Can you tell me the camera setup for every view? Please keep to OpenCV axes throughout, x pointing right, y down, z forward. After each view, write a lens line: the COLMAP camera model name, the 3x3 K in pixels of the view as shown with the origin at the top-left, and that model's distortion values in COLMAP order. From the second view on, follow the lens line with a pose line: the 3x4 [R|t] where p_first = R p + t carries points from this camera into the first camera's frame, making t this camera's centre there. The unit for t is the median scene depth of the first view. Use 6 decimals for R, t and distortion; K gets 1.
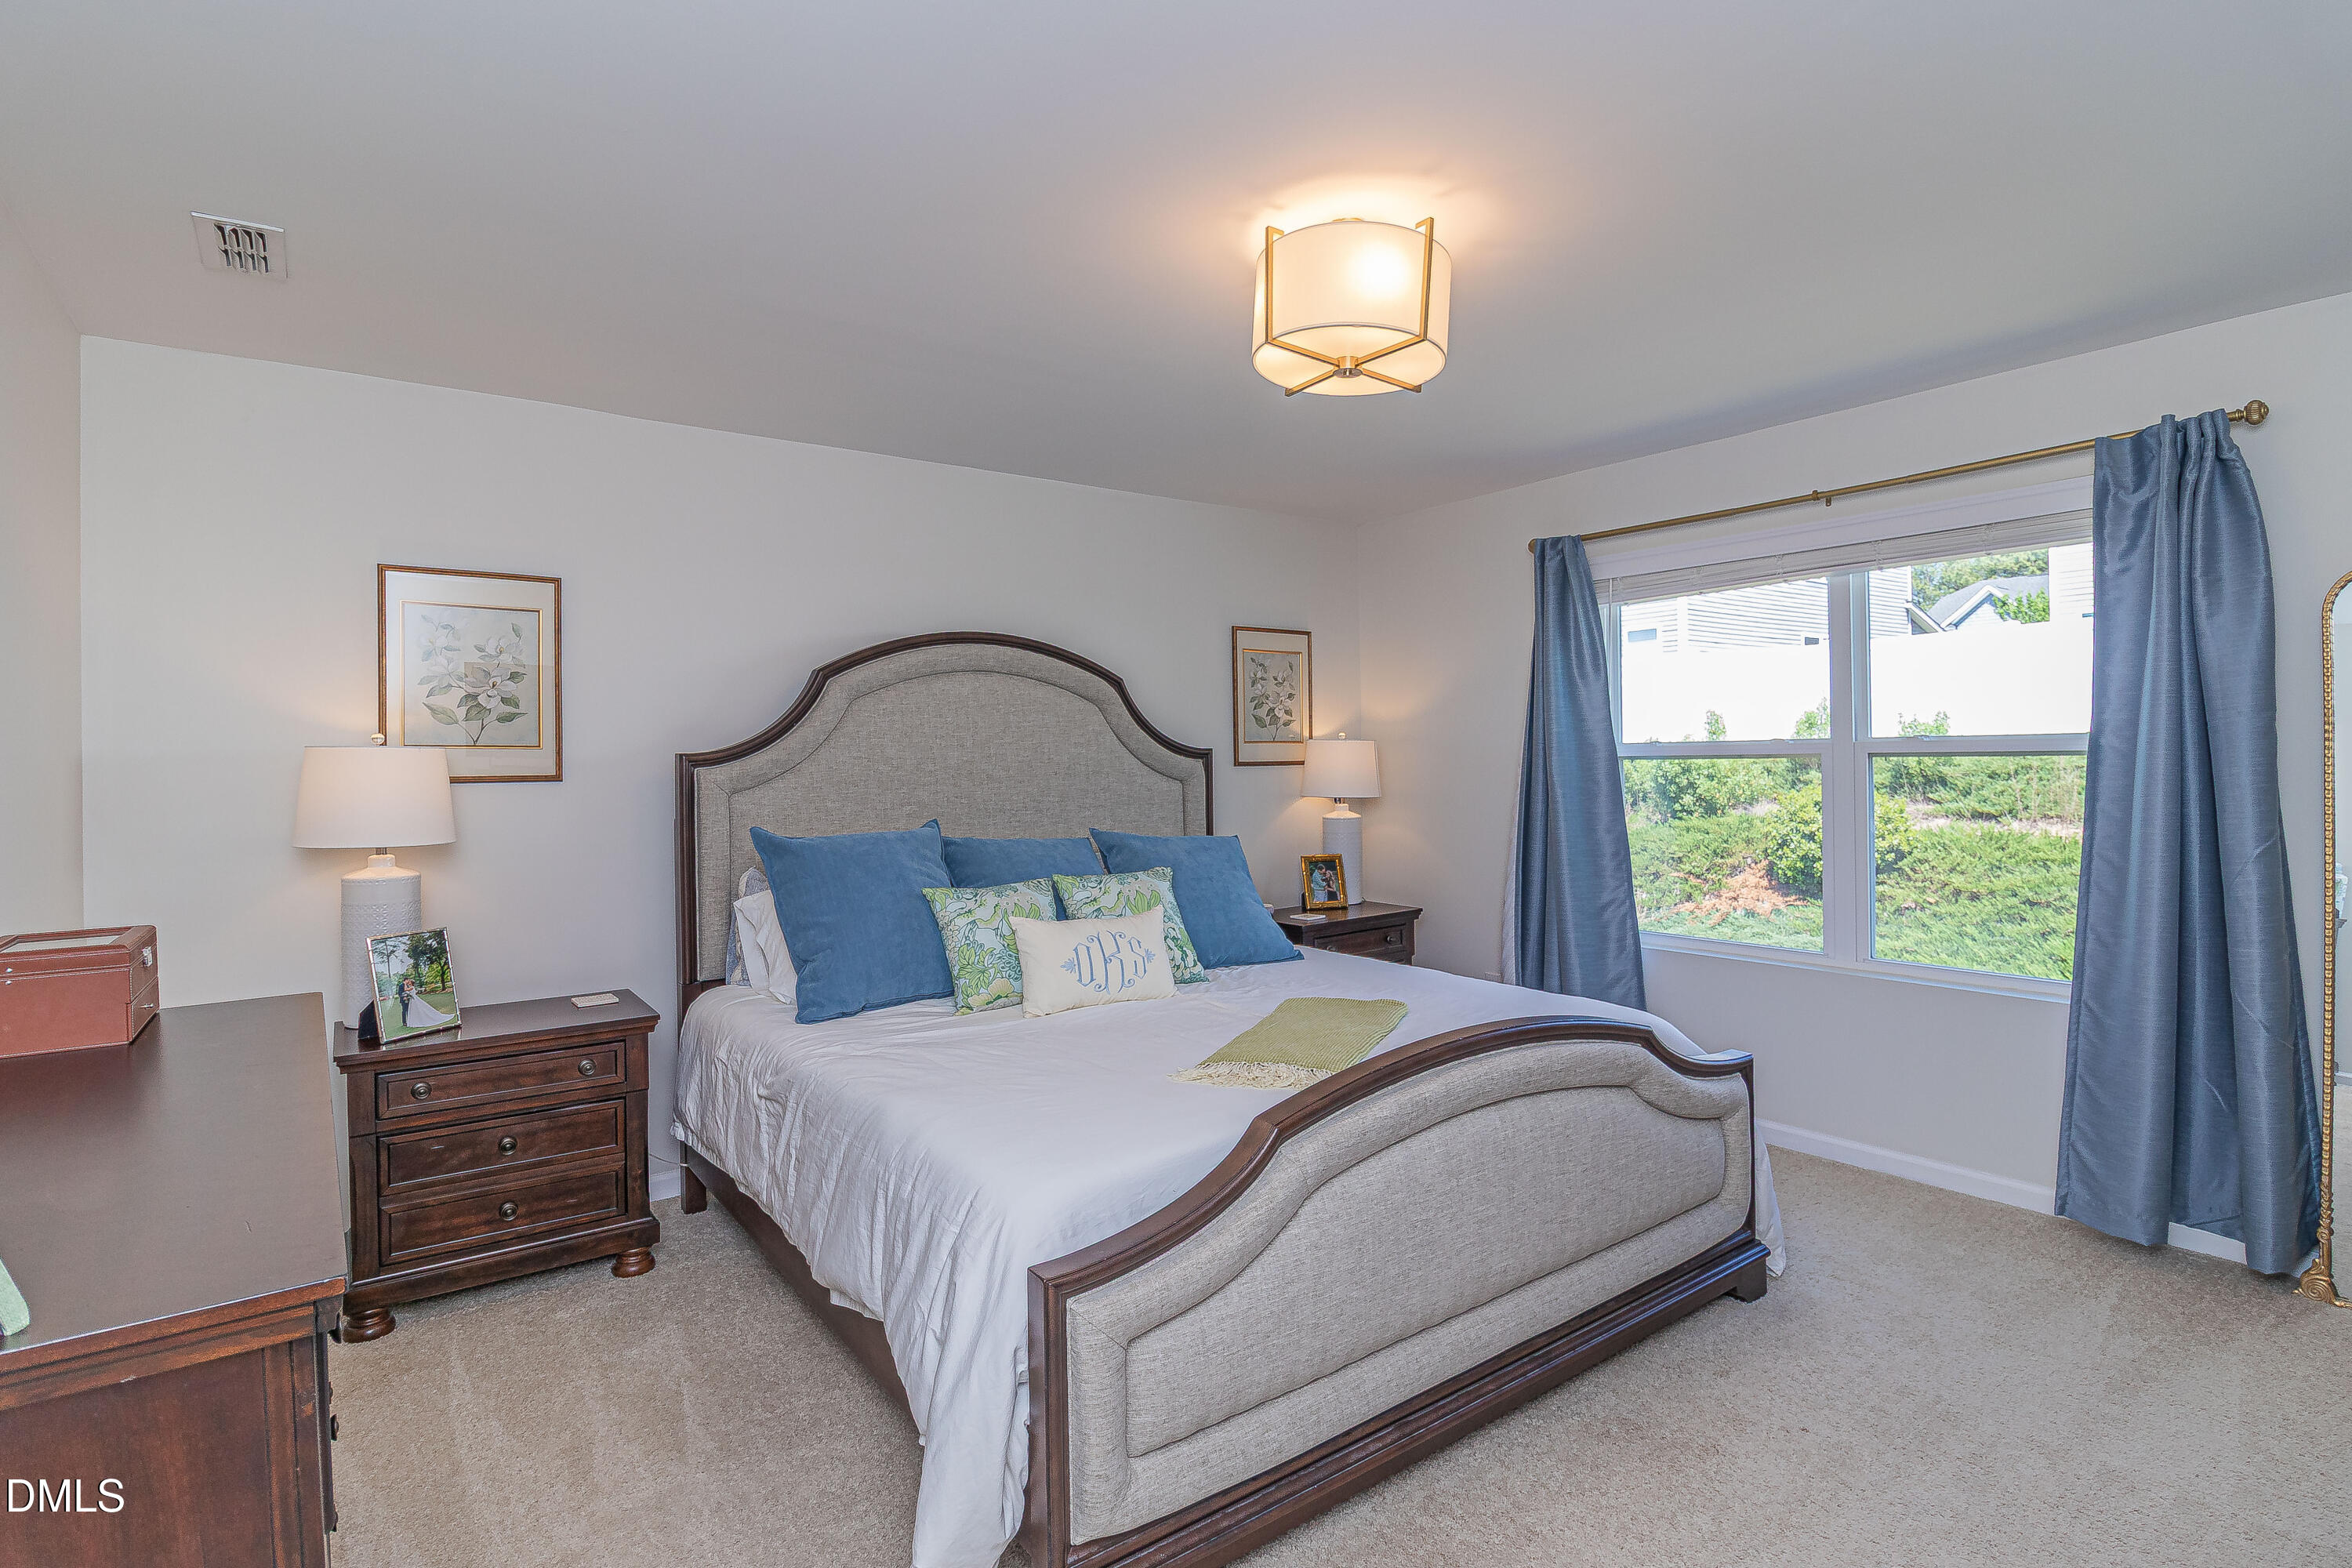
lens RADIAL K [[1140.1, 0, 1183.0], [0, 1140.1, 765.6], [0, 0, 1]] dist [-0.007699, -0.002823]
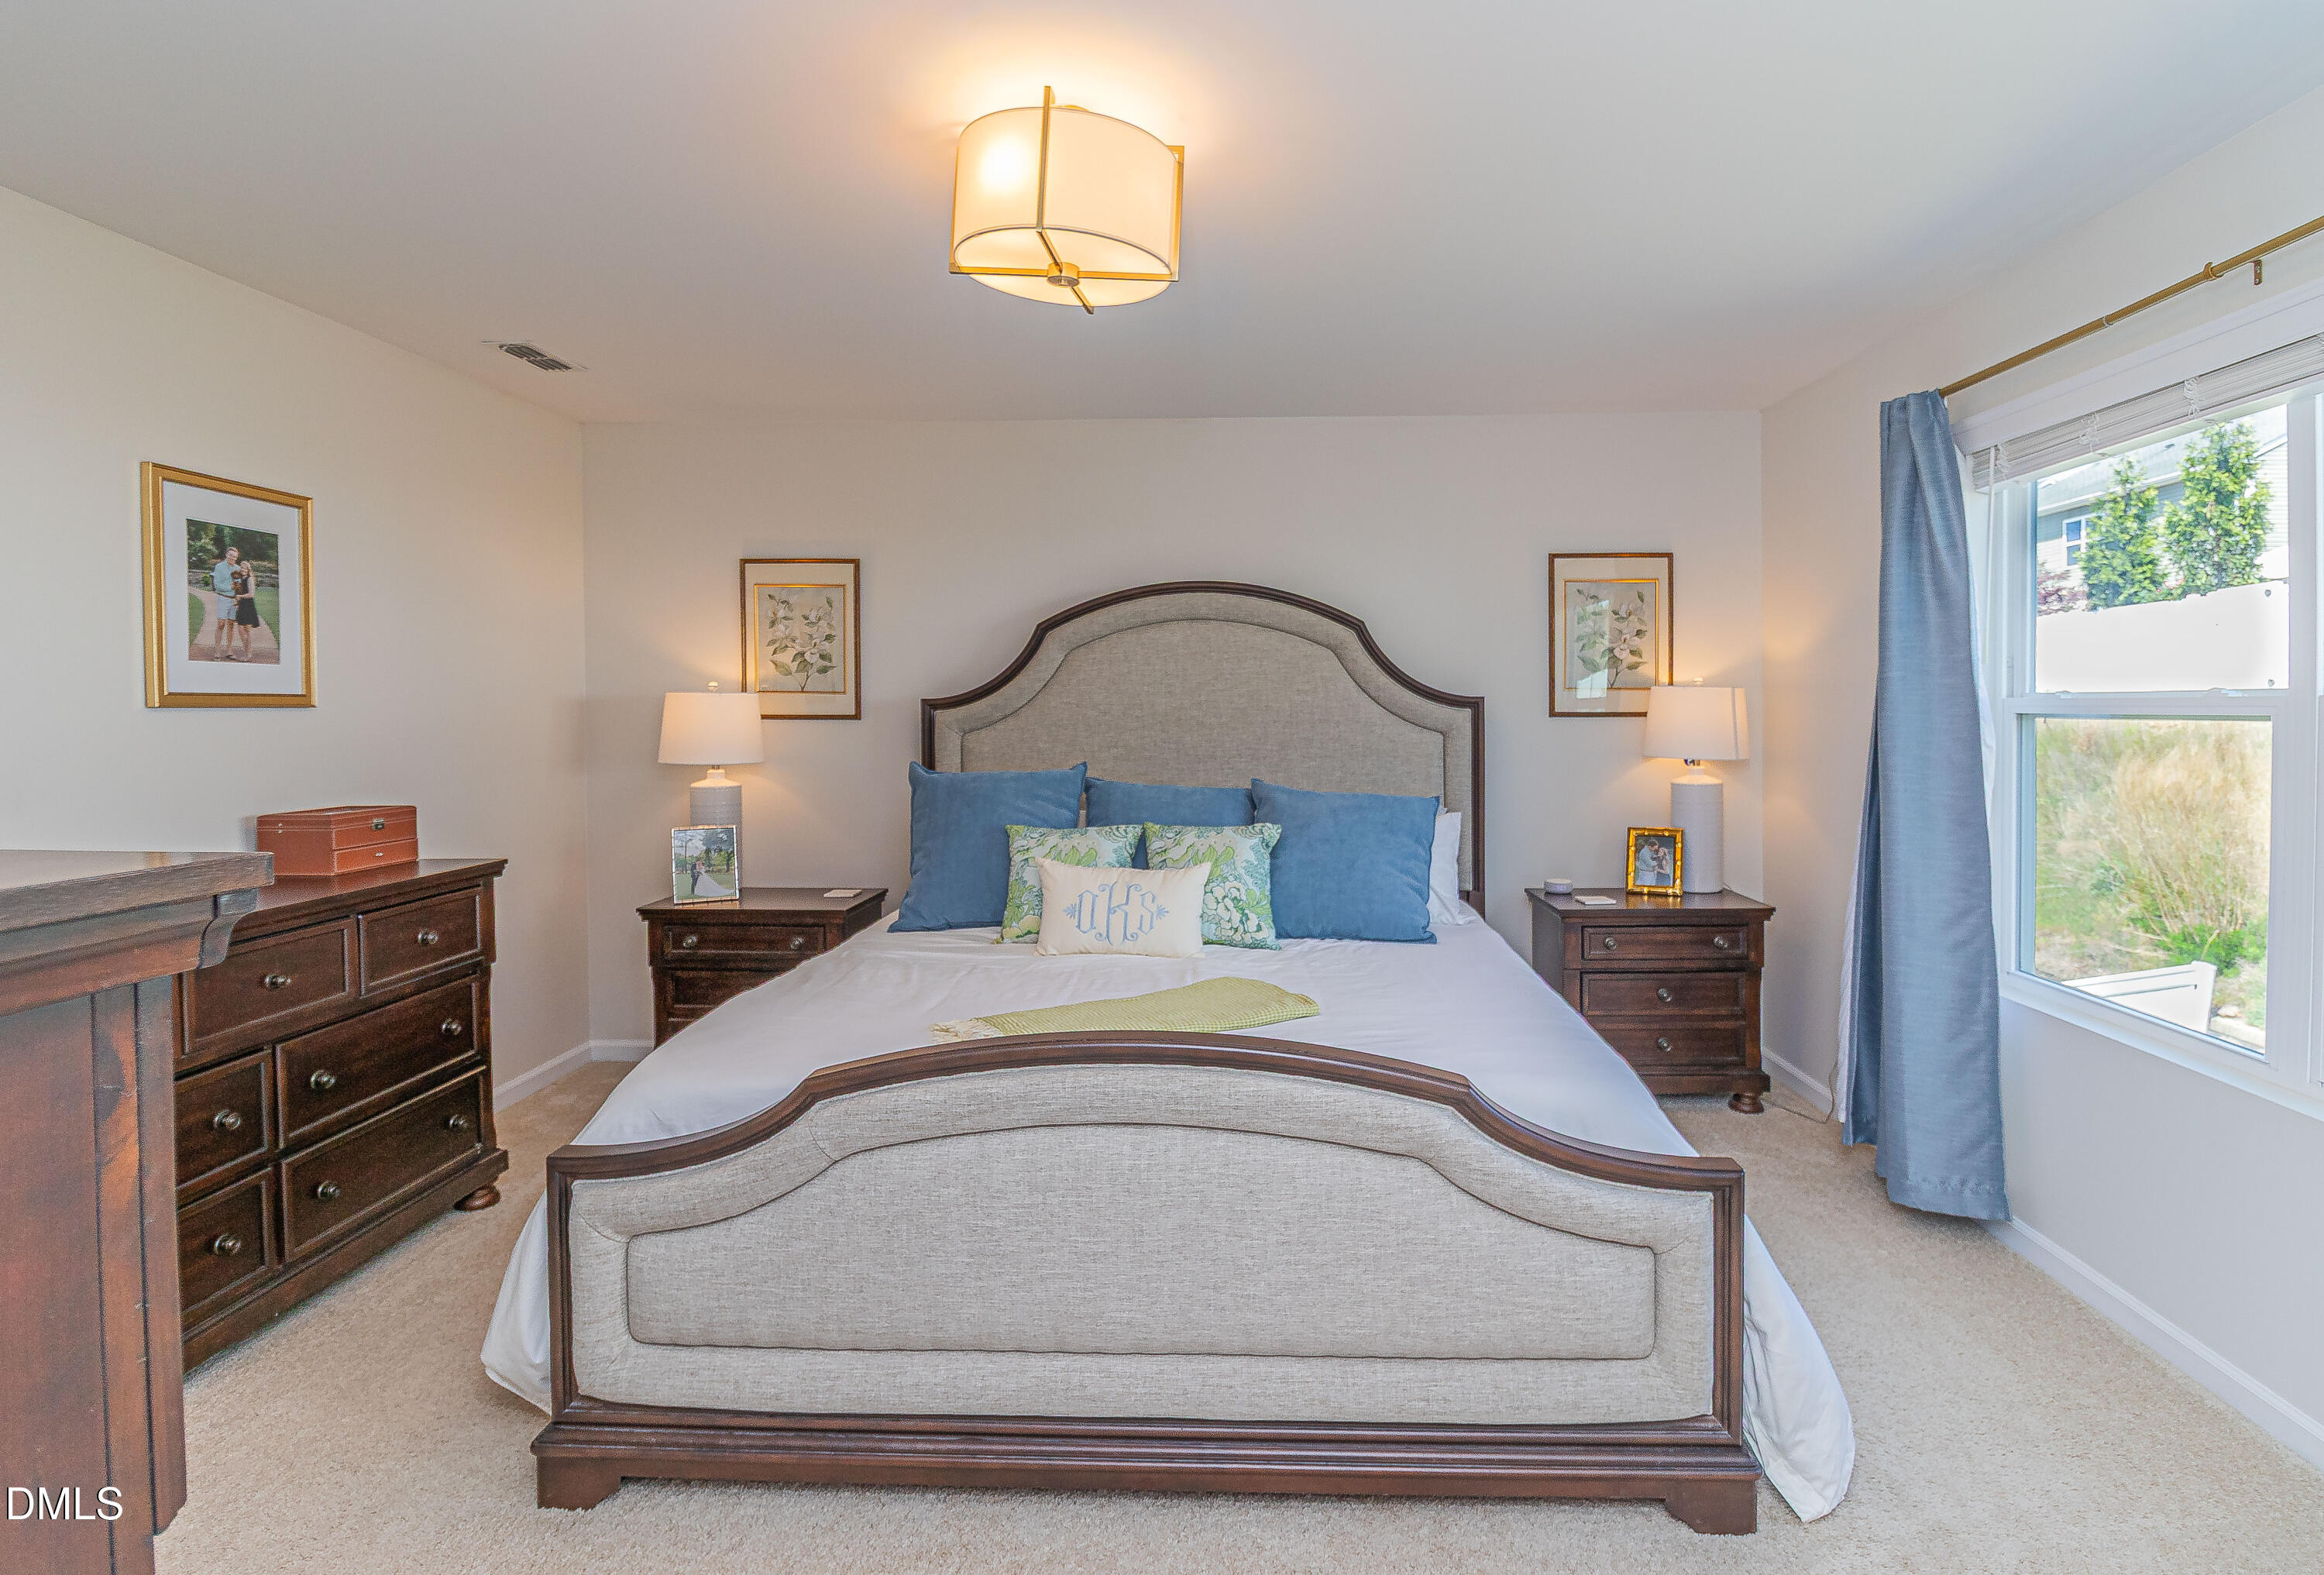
lens RADIAL K [[1126.5, 0, 1215.6], [0, 1126.5, 742.2], [0, 0, 1]] dist [-0.007699, -0.002823]
pose [[0.788461, 0.031619, -0.614272, 0.546314], [-0.012949, 0.999310, 0.034816, -0.009904], [0.614949, -0.019497, 0.788326, 0.258470]]
